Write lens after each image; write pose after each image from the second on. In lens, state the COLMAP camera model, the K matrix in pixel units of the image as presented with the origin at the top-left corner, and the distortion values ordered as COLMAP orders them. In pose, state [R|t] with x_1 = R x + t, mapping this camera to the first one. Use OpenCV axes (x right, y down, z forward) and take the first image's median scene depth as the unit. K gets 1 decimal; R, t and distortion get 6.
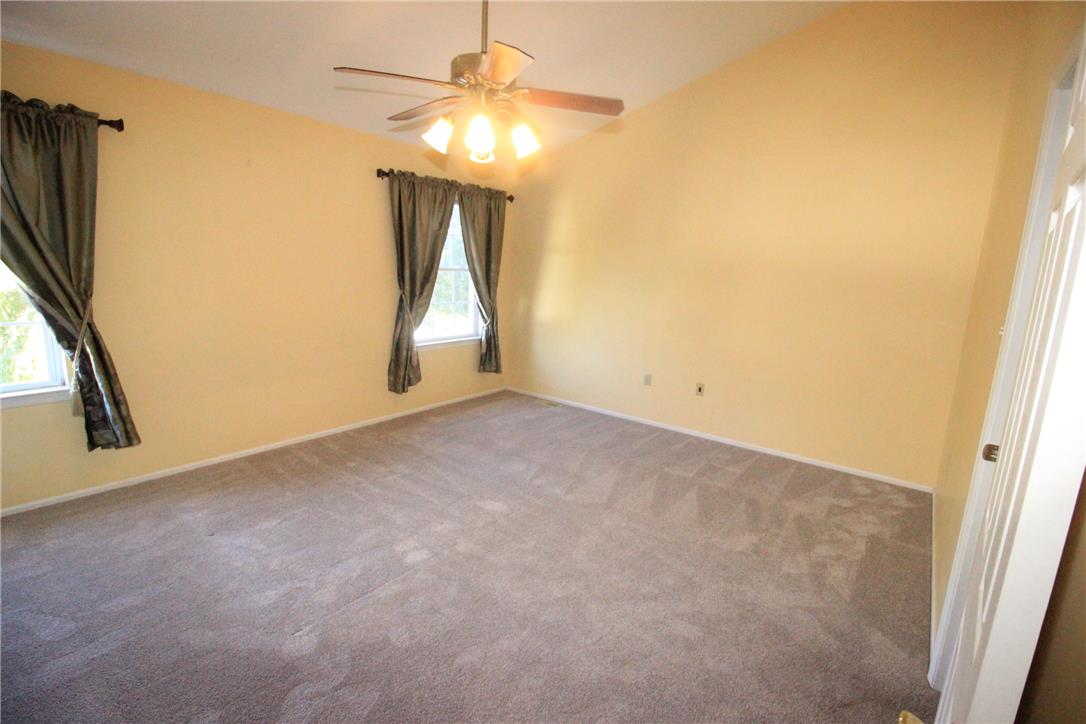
lens RADIAL K [[504.4, 0, 550.7], [0, 504.4, 354.8], [0, 0, 1]] dist [0.004864, -0.017586]
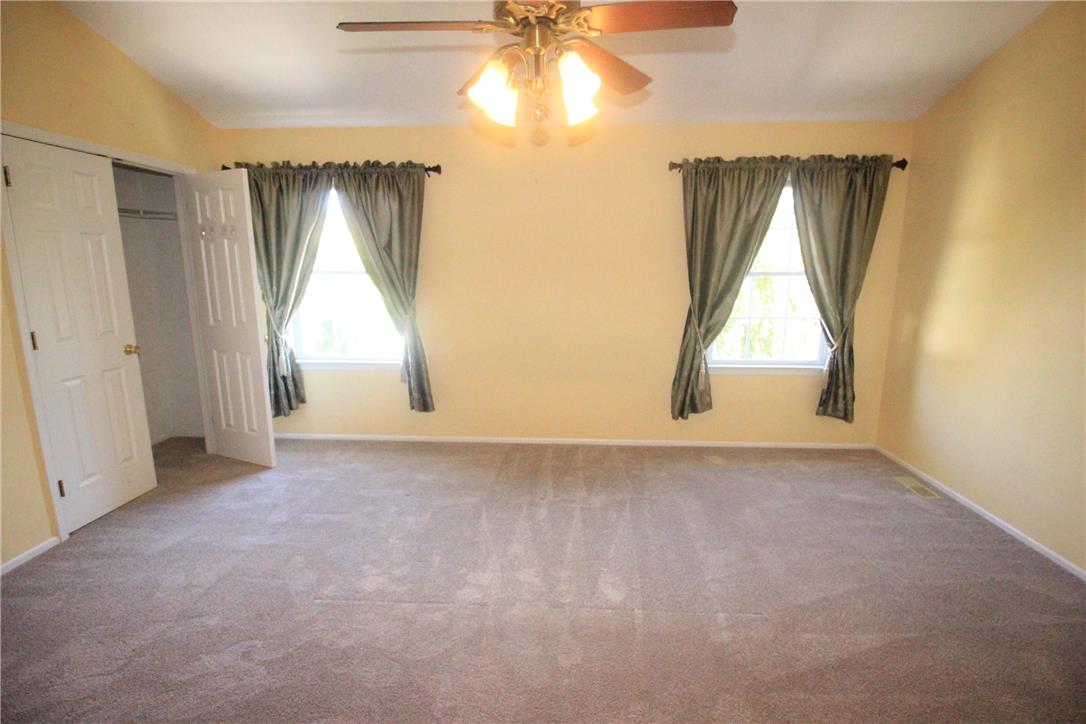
lens RADIAL K [[504.4, 0, 550.7], [0, 504.4, 354.8], [0, 0, 1]] dist [0.004864, -0.017586]
pose [[0.560465, 0.098247, -0.822330, 0.265553], [-0.121939, 0.991906, 0.035398, -0.034566], [0.819152, 0.080435, 0.567909, 0.313308]]
